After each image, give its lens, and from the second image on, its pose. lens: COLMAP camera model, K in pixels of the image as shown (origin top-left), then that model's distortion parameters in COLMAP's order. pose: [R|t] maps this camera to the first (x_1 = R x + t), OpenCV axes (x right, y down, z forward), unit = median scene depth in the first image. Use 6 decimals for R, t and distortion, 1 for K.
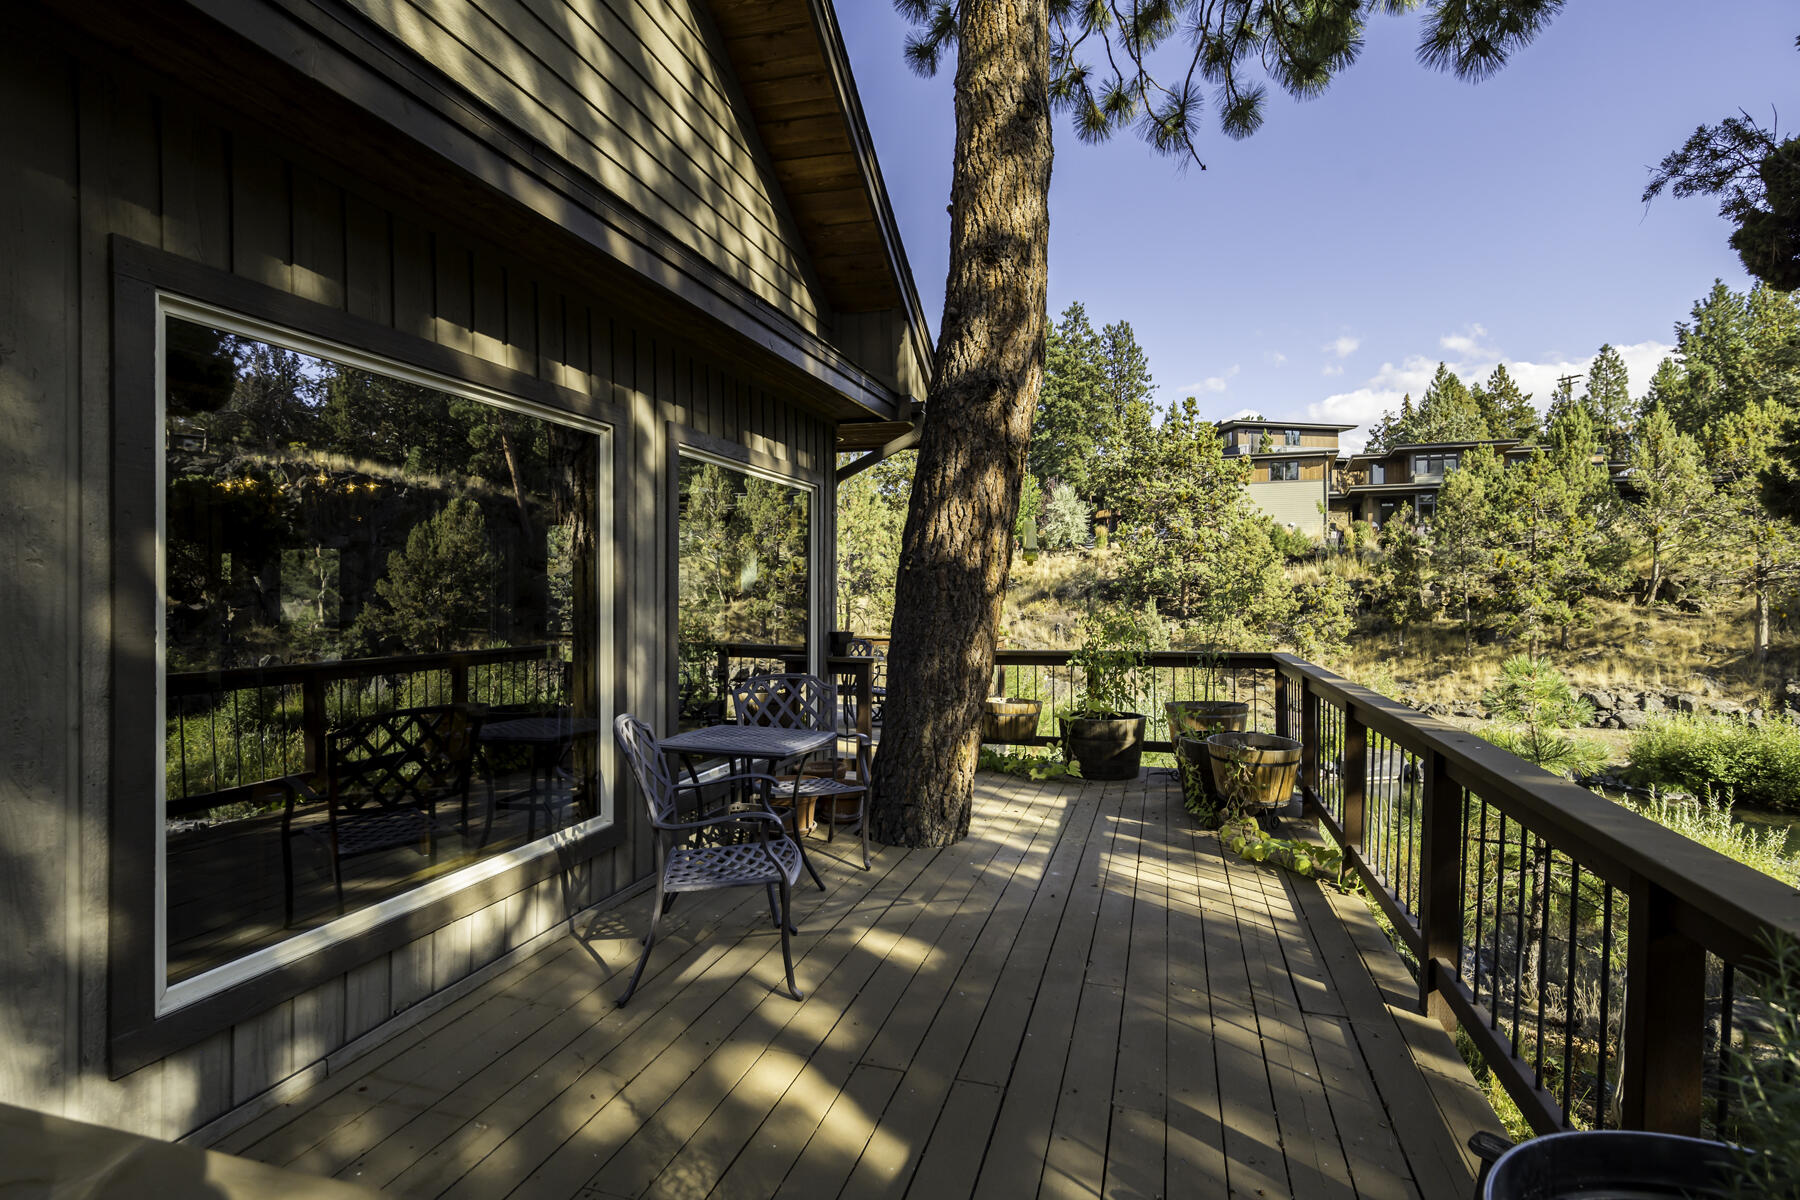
lens RADIAL K [[907.9, 0, 901.3], [0, 907.9, 599.8], [0, 0, 1]] dist [-0.023225, 0.011096]
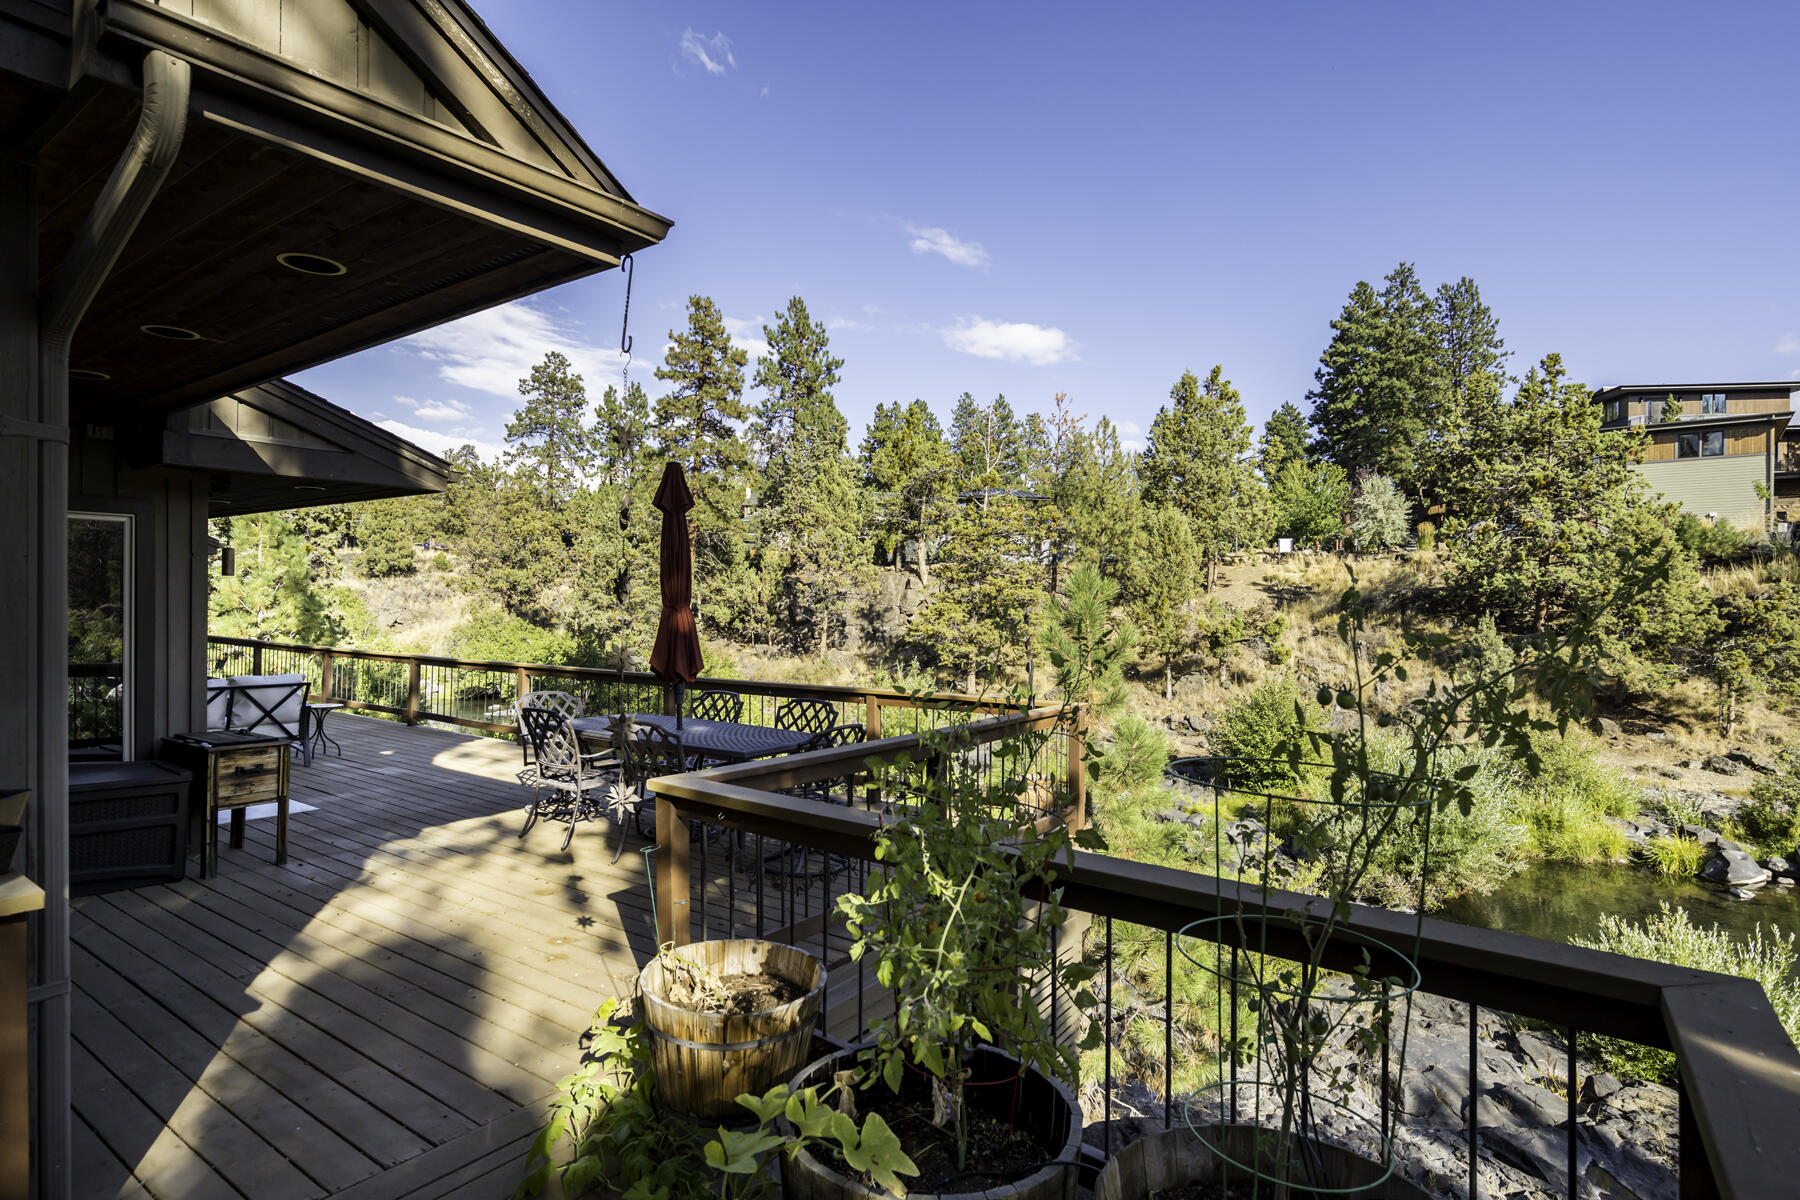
lens RADIAL K [[907.9, 0, 892.6], [0, 907.9, 607.2], [0, 0, 1]] dist [-0.023225, 0.011096]
pose [[0.945531, 0.008197, -0.325430, 0.035499], [-0.008107, 0.999966, 0.001631, -0.002718], [0.325432, 0.001096, 0.945565, 0.083525]]
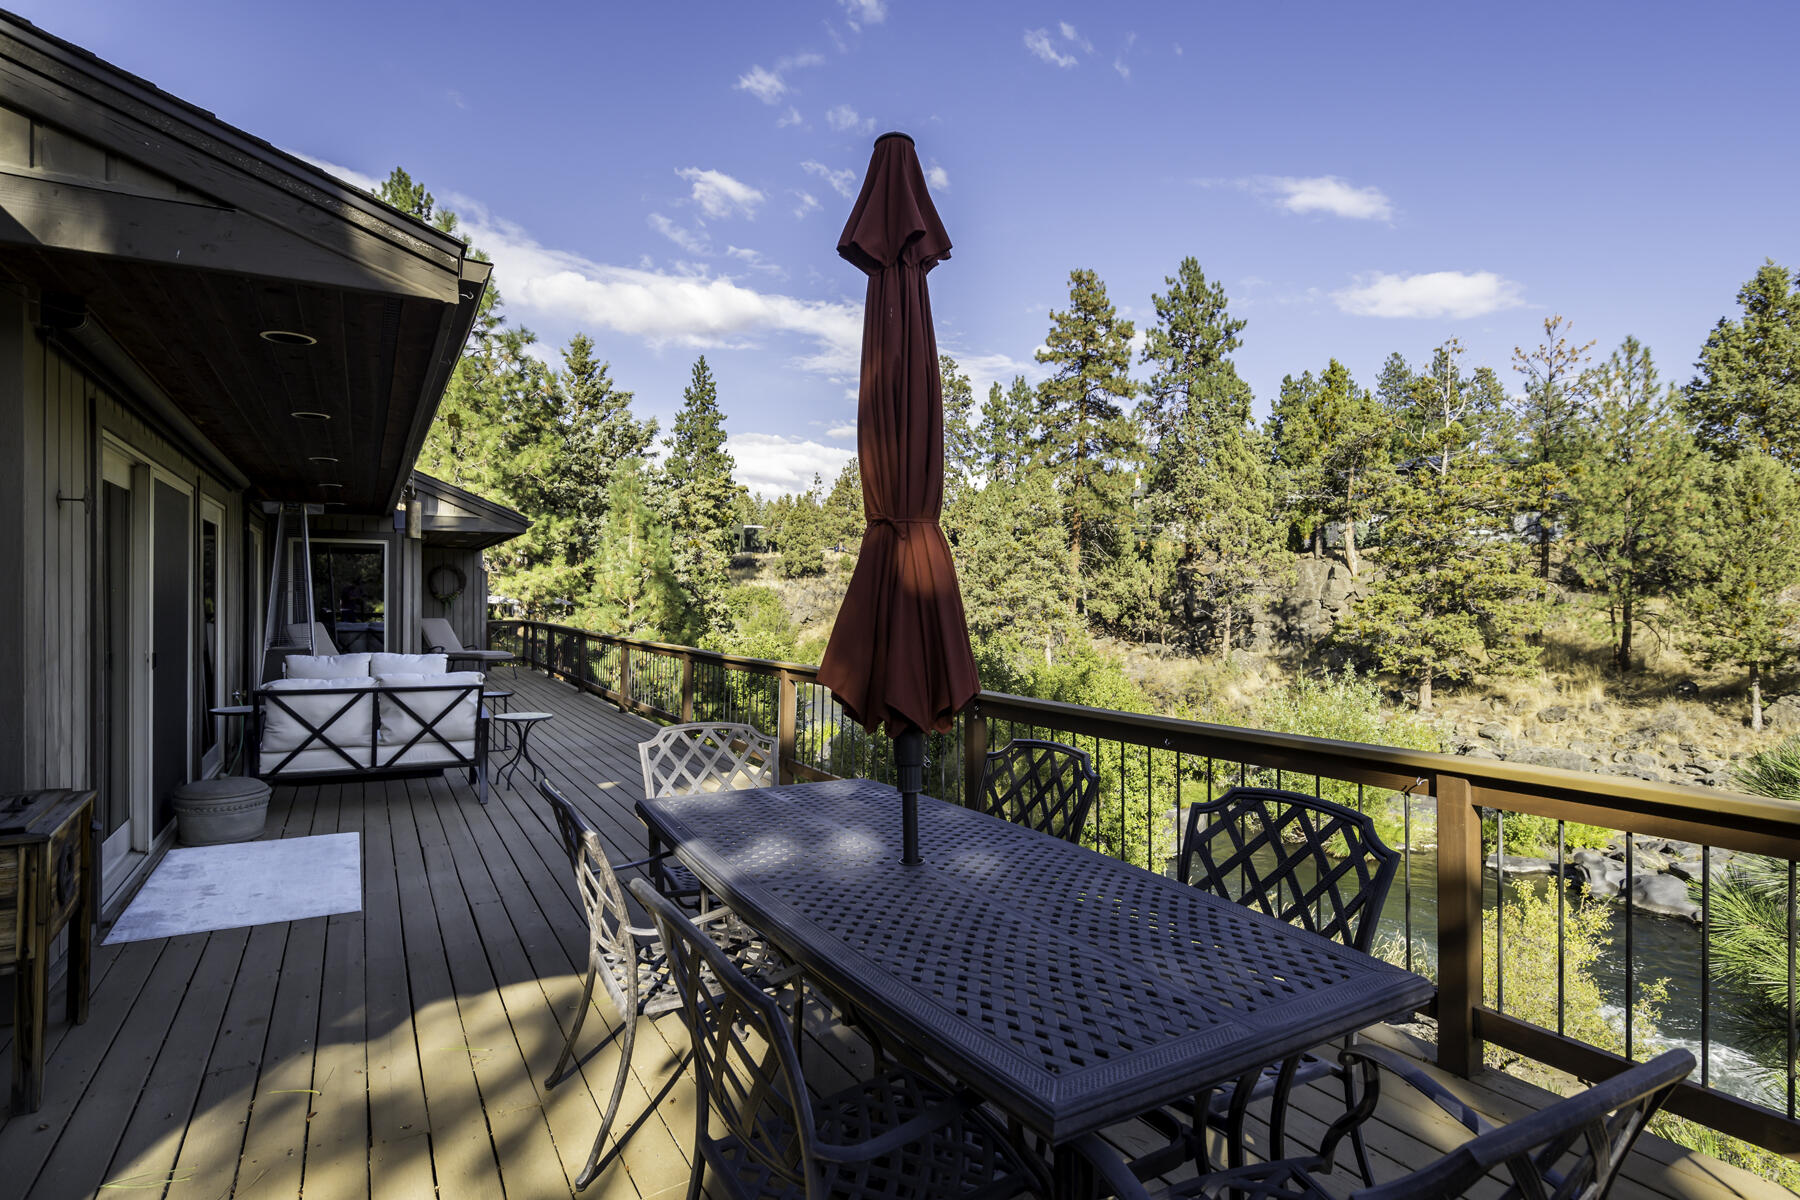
lens RADIAL K [[907.9, 0, 895.5], [0, 907.9, 595.5], [0, 0, 1]] dist [-0.023225, 0.011096]
pose [[0.730108, -0.003260, -0.683324, -0.001286], [-0.002431, 0.999970, -0.007369, 0.001498], [0.683328, 0.007042, 0.730078, 0.156456]]
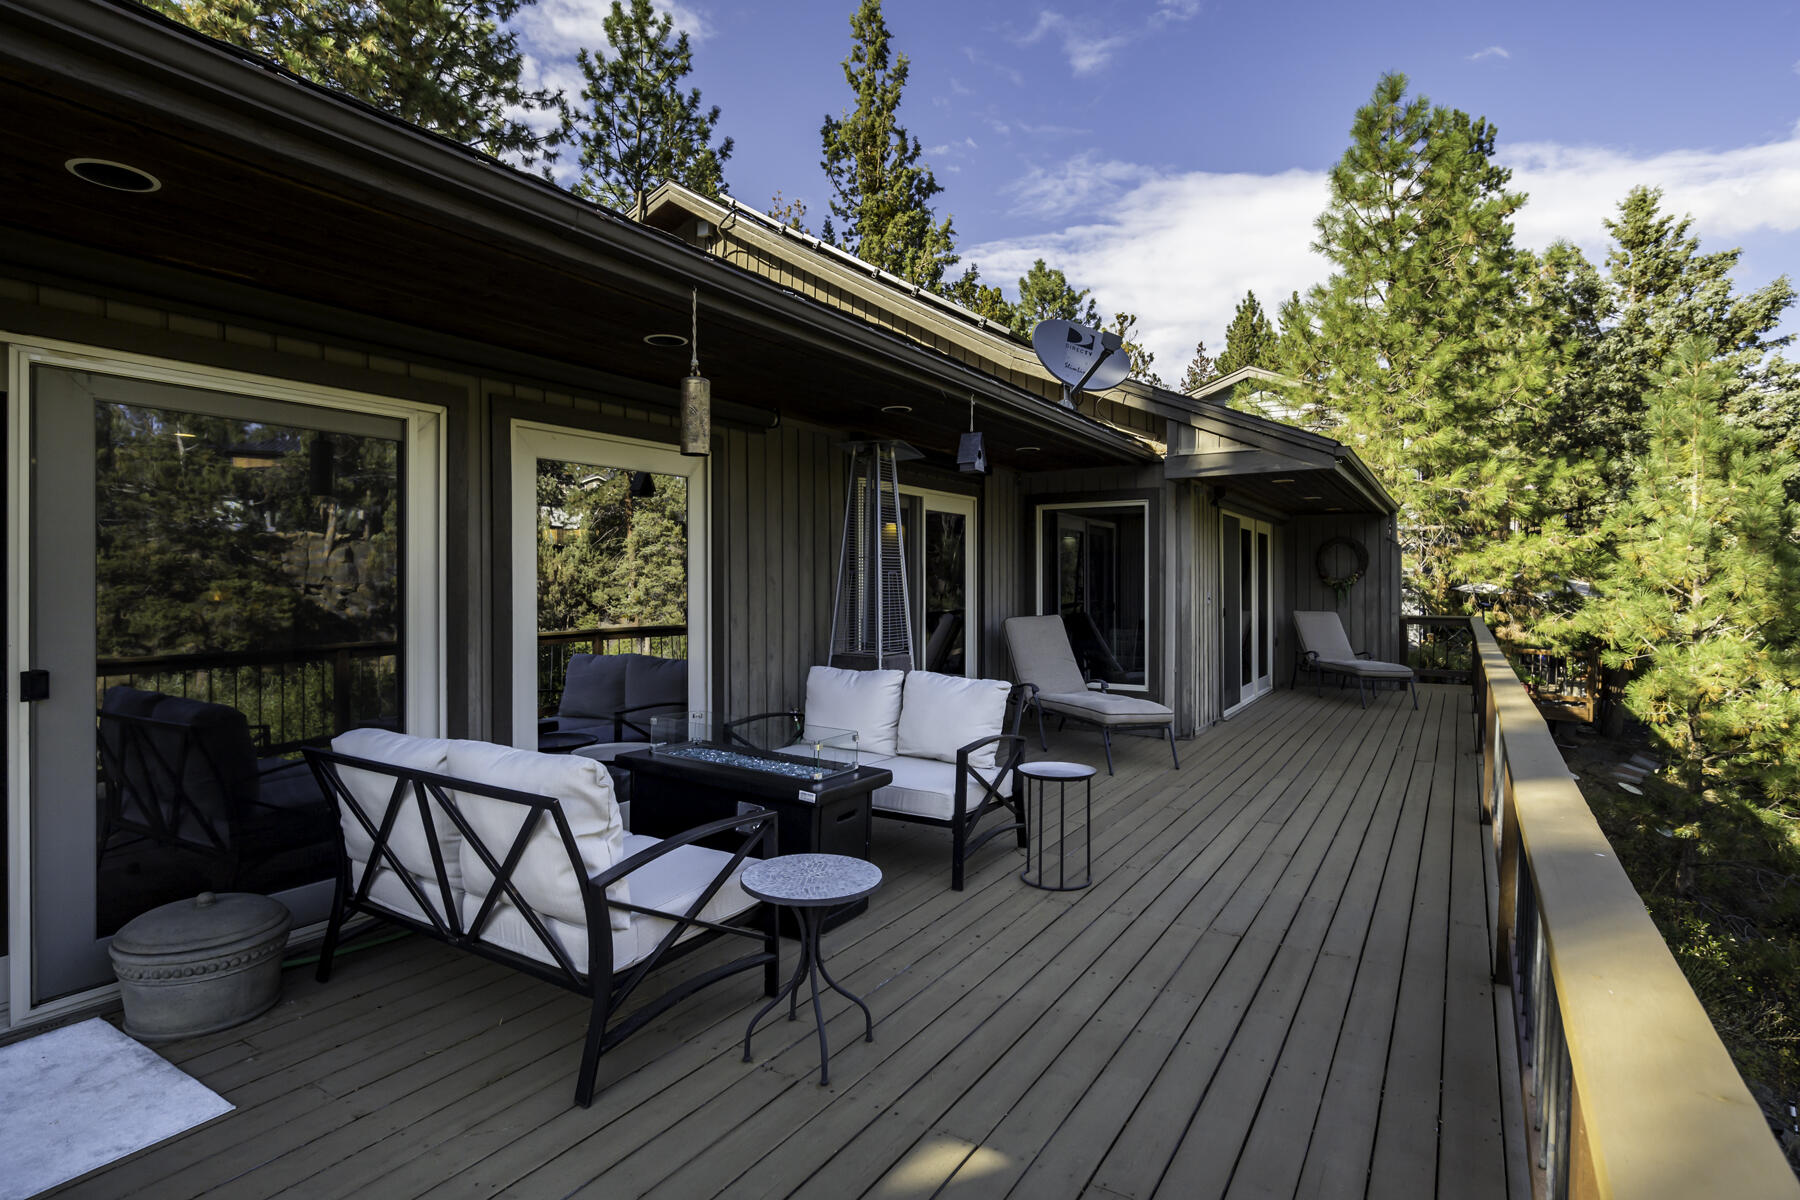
lens RADIAL K [[907.9, 0, 904.4], [0, 907.9, 591.8], [0, 0, 1]] dist [-0.023225, 0.011096]
pose [[-0.267681, 0.004915, -0.963495, -0.081713], [-0.003399, 0.999976, 0.006045, 0.001561], [0.963502, 0.004894, -0.267658, 0.233414]]
